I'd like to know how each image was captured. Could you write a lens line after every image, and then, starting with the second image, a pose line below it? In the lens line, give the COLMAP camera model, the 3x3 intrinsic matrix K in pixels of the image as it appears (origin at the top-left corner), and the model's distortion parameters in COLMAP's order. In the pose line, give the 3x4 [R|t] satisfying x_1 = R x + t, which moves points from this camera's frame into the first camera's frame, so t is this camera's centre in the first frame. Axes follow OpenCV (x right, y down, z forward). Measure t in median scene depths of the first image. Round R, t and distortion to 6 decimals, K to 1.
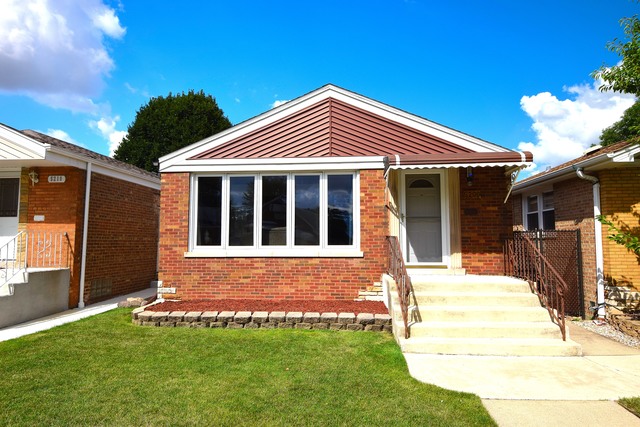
lens RADIAL K [[393.3, 0, 318.6], [0, 393.3, 211.3], [0, 0, 1]] dist [0.021927, -0.023636]
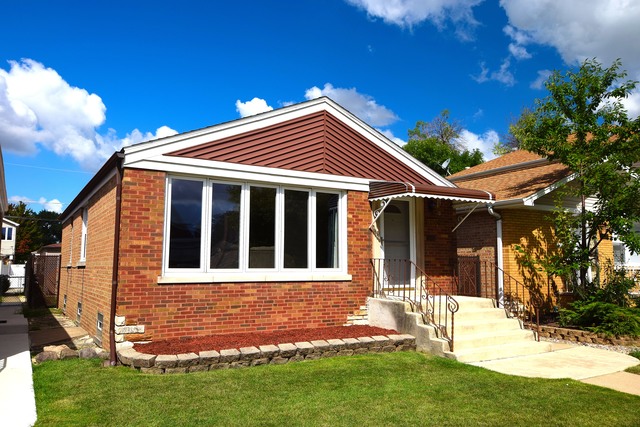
lens RADIAL K [[481.1, 0, 320.0], [0, 481.1, 213.5], [0, 0, 1]] dist [0.029140, -0.007092]
pose [[0.819953, 0.067974, 0.568380, -0.629993], [-0.049499, 0.997625, -0.047900, 0.011996], [-0.570286, 0.011142, 0.821370, 0.063747]]
